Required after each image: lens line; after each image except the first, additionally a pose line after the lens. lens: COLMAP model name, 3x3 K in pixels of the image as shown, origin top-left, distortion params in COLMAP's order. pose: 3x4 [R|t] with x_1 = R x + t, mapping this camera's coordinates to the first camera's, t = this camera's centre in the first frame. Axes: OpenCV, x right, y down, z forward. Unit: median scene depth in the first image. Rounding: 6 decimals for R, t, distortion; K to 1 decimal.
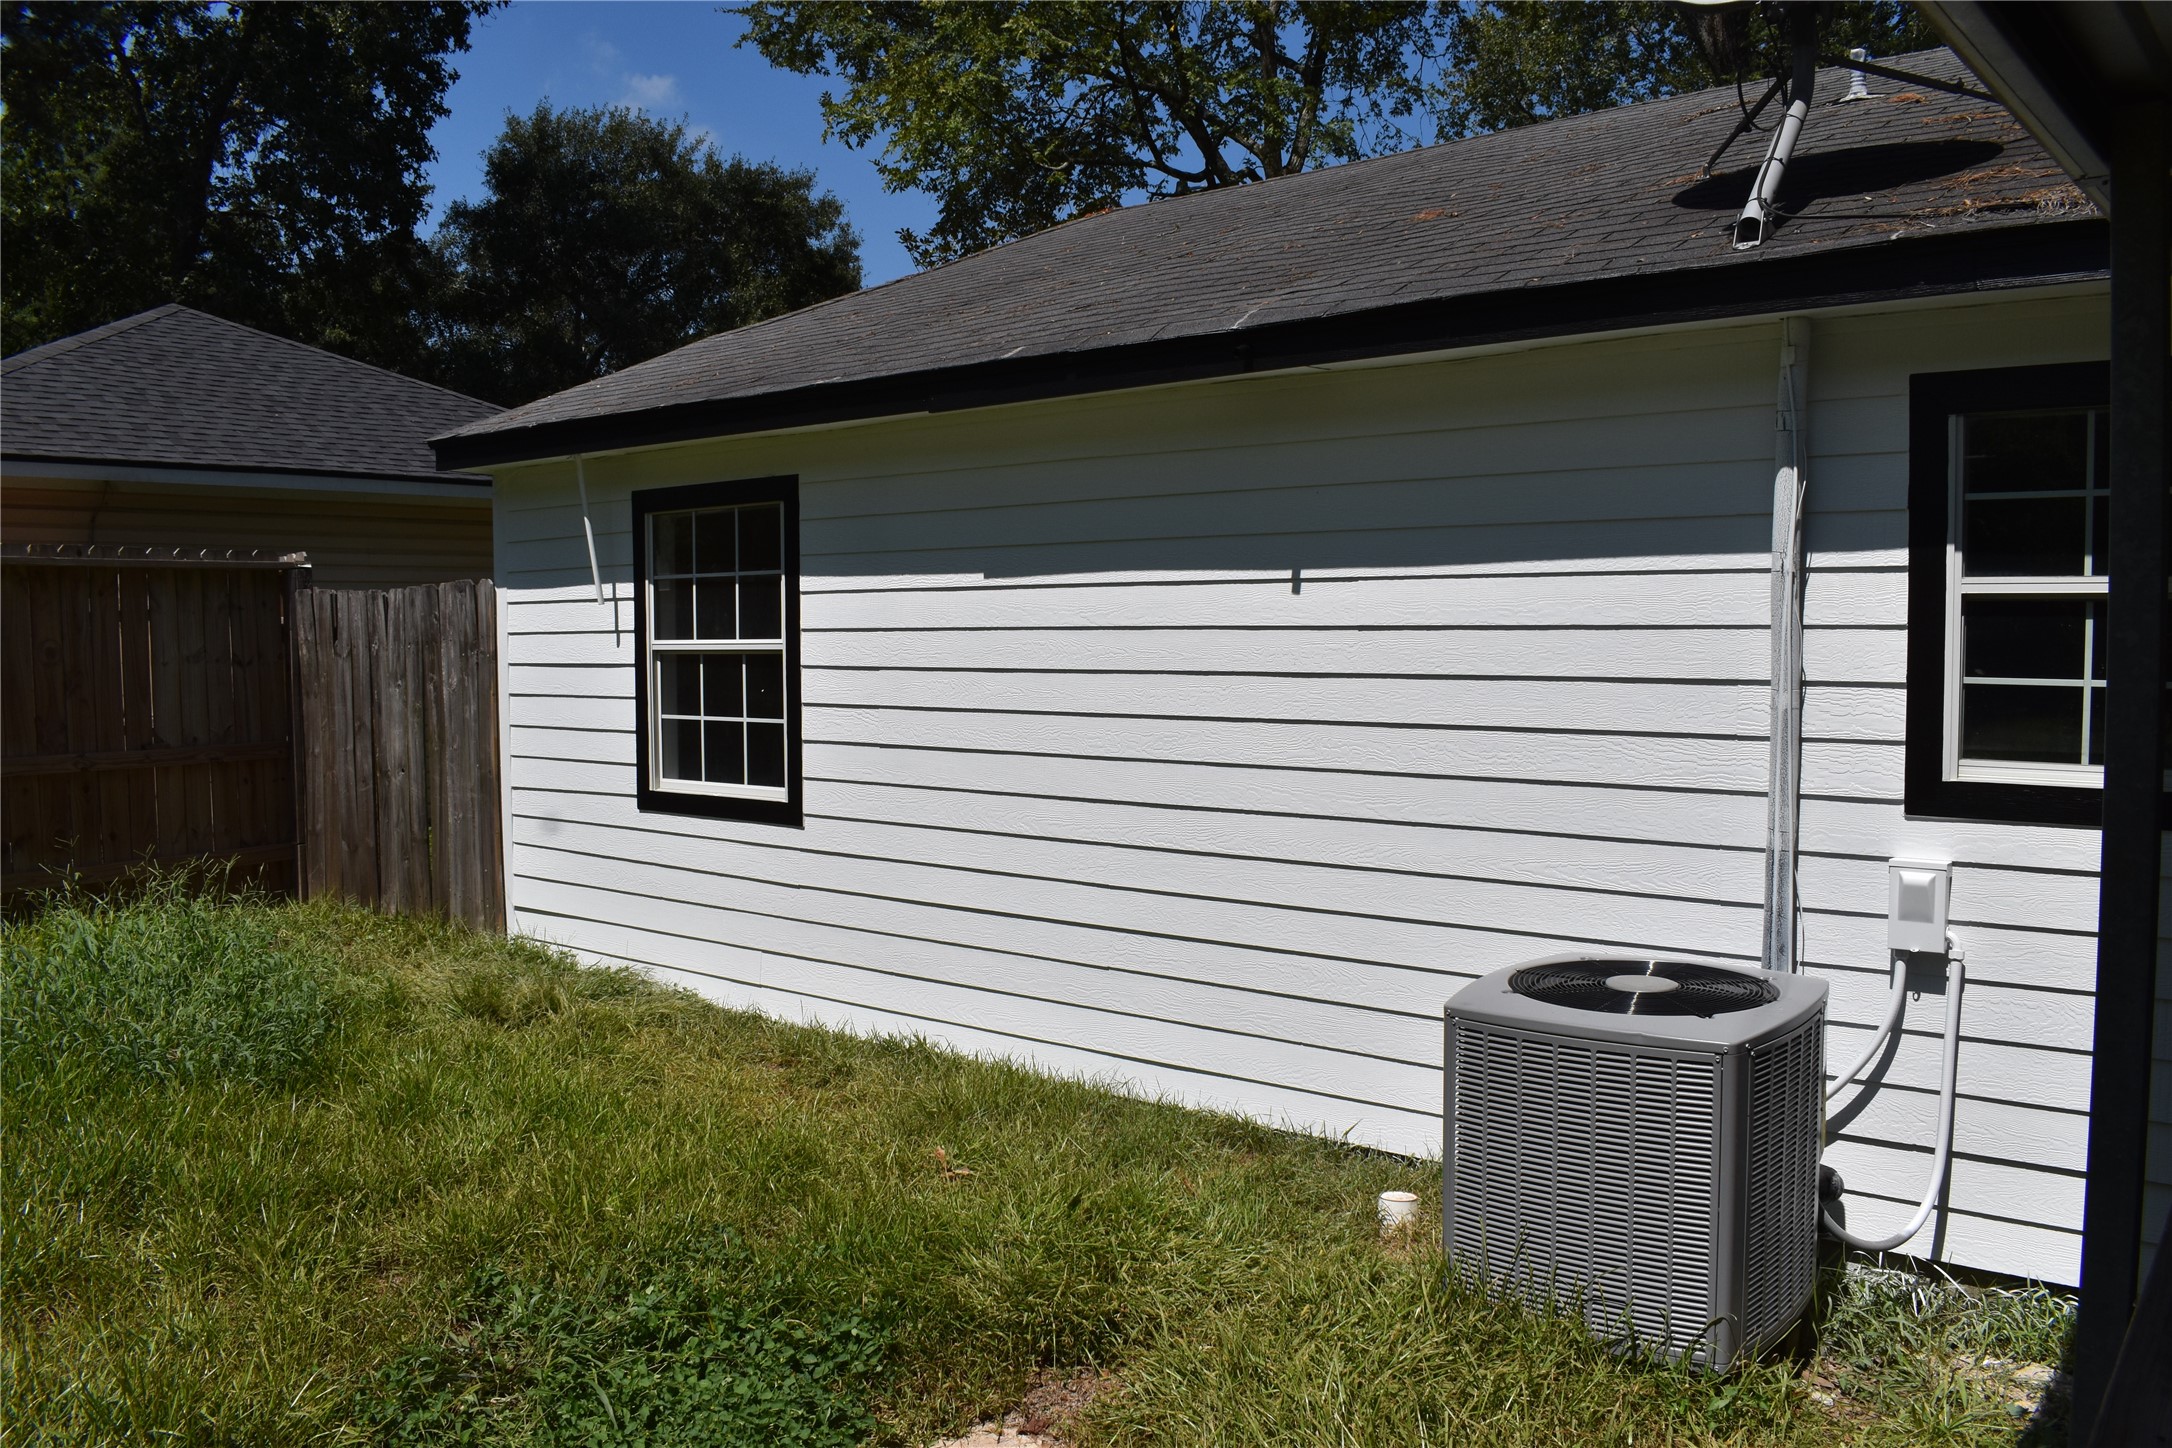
lens RADIAL K [[1697.8, 0, 1077.1], [0, 1697.8, 728.9], [0, 0, 1]] dist [-0.097062, 0.006895]
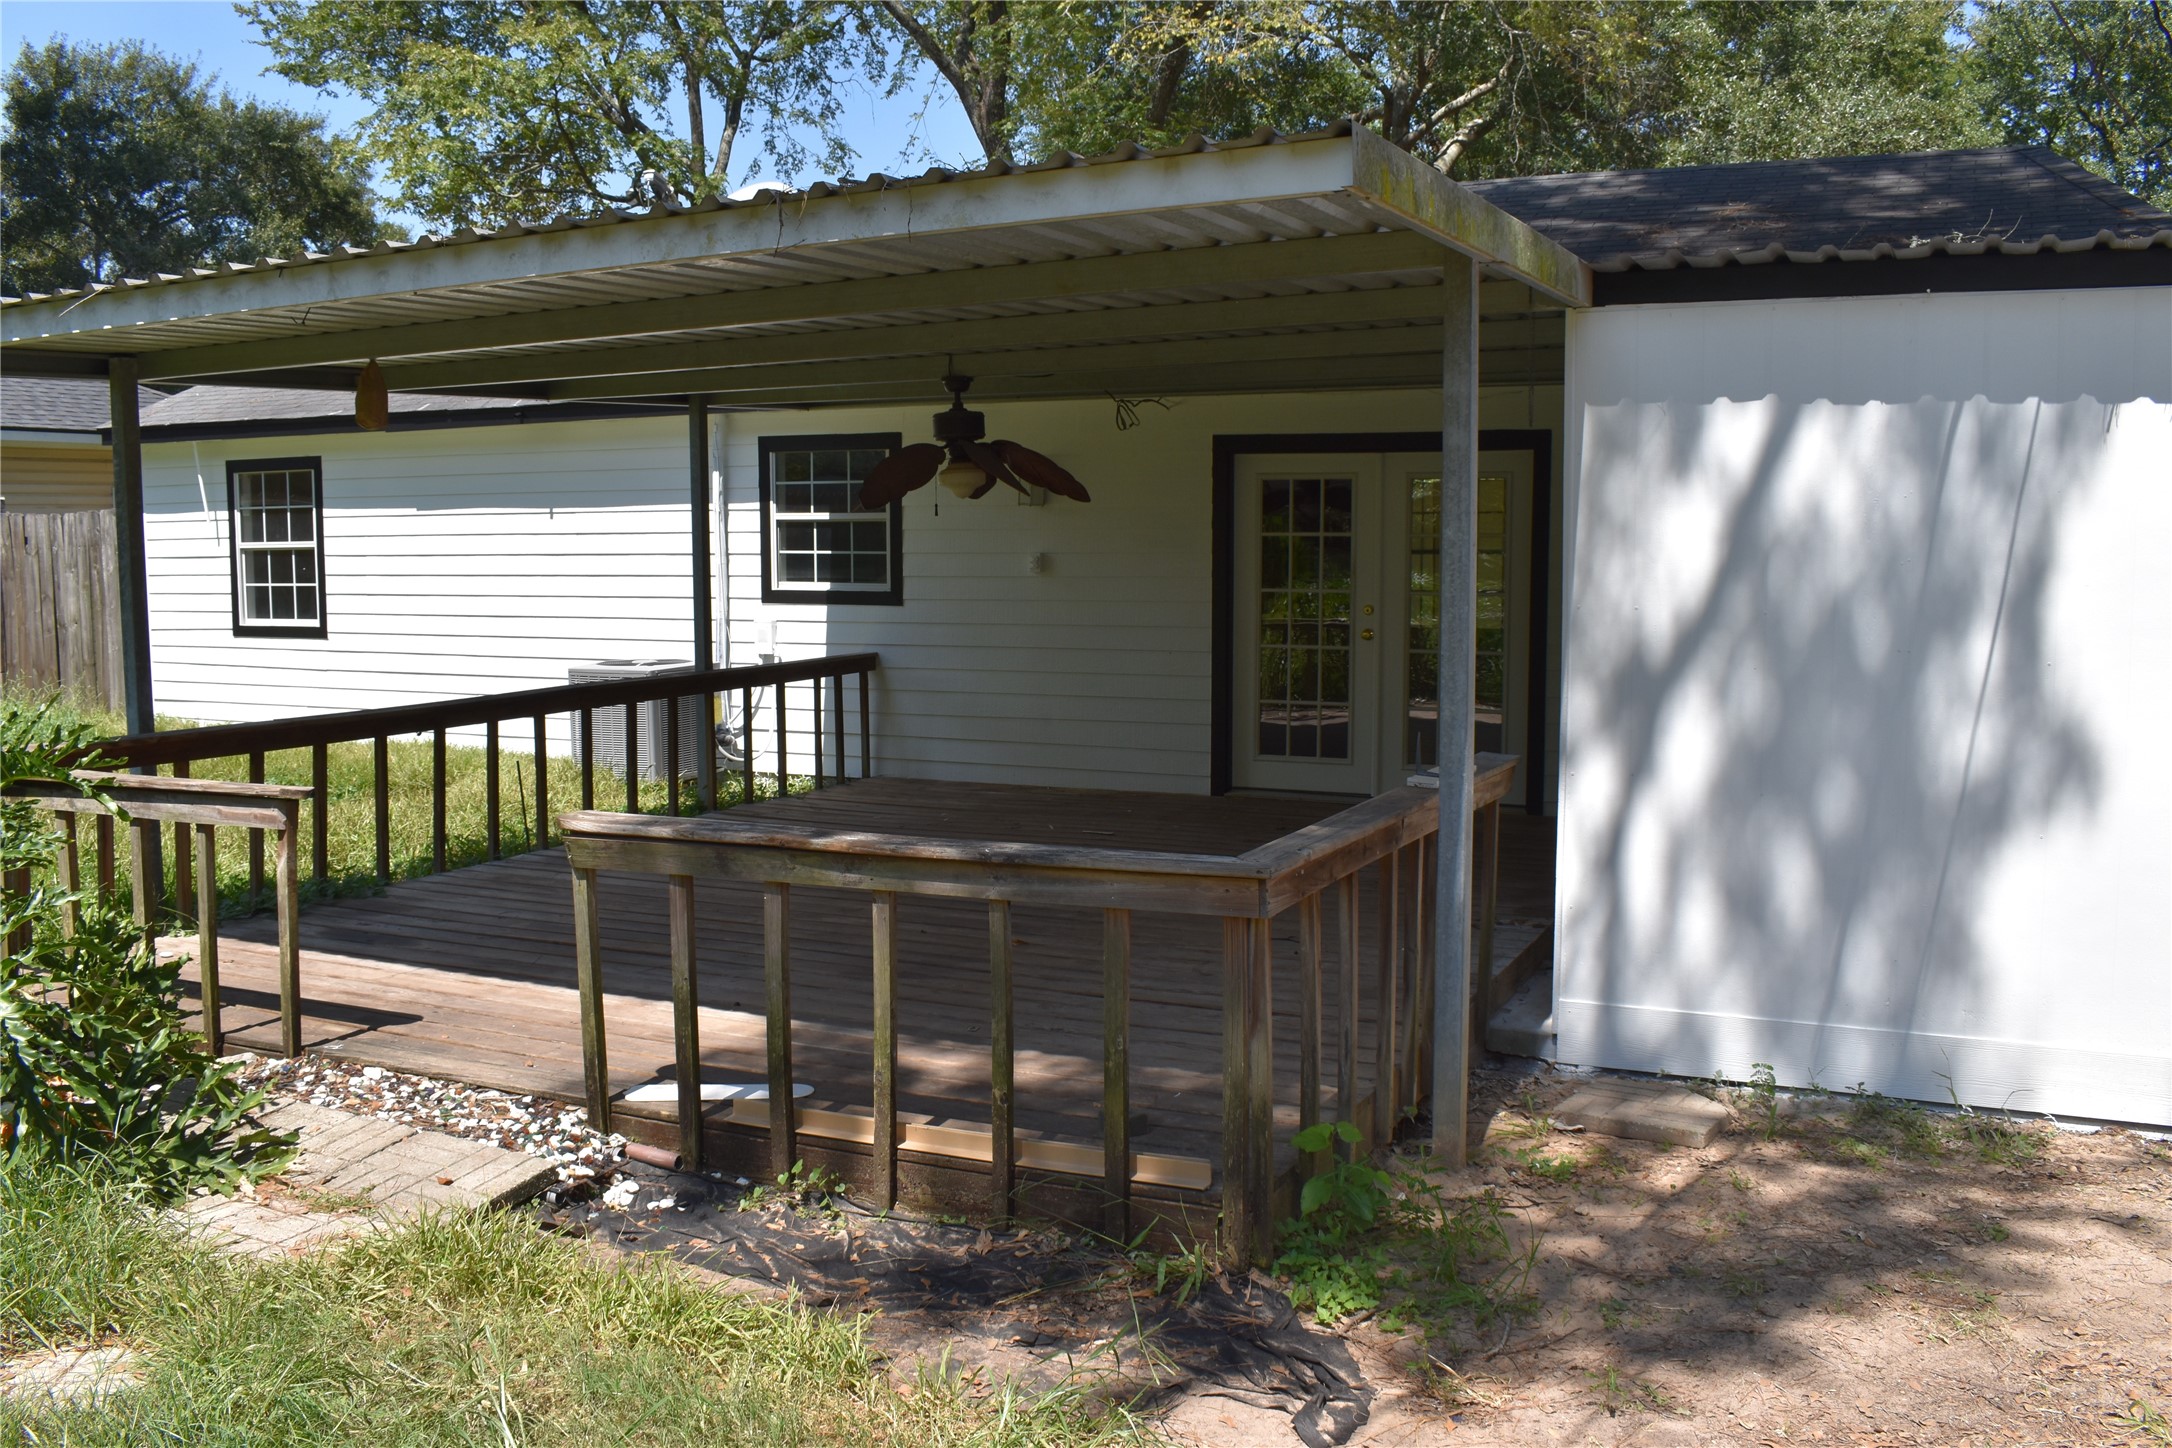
lens RADIAL K [[1877.6, 0, 1084.4], [0, 1877.6, 734.1], [0, 0, 1]] dist [-0.069248, -0.032185]
pose [[0.974291, -0.021197, 0.224292, 0.198574], [0.011484, 0.998942, 0.044520, 0.080912], [-0.224998, -0.040799, 0.973505, -1.234857]]
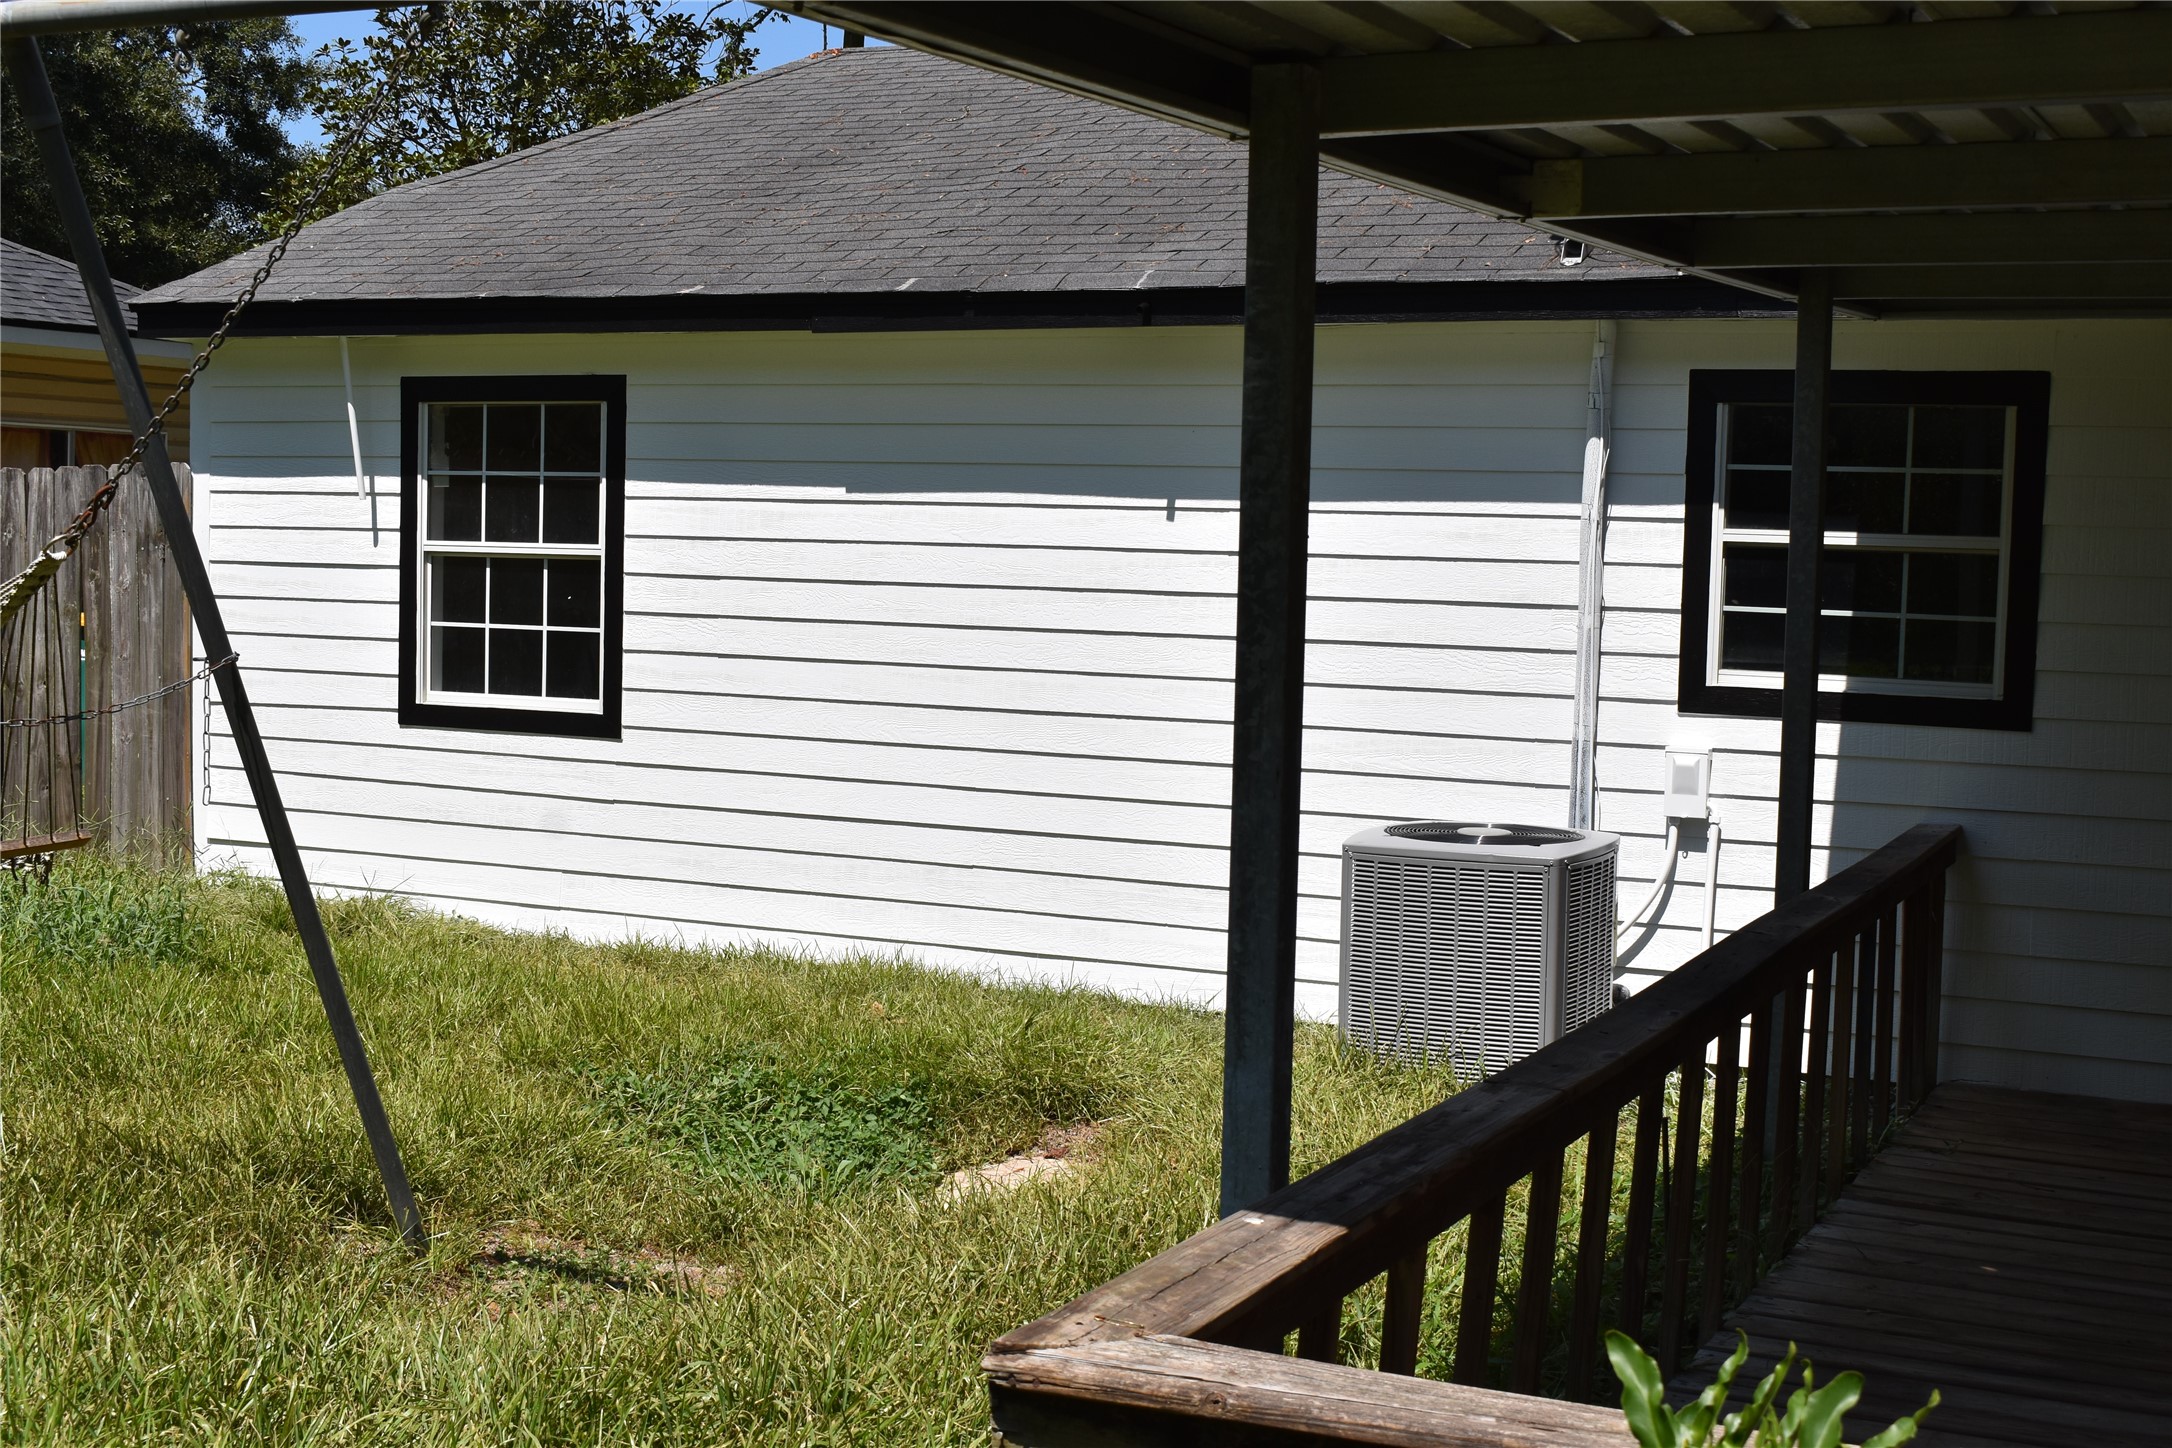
lens RADIAL K [[2785.1, 0, 1073.6], [0, 2785.1, 730.3], [0, 0, 1]] dist [-0.044255, 0.000000]
pose [[0.972042, 0.014770, 0.234341, -0.278342], [-0.017515, 0.999800, 0.009638, 0.032305], [-0.234152, -0.013473, 0.972107, -0.595403]]
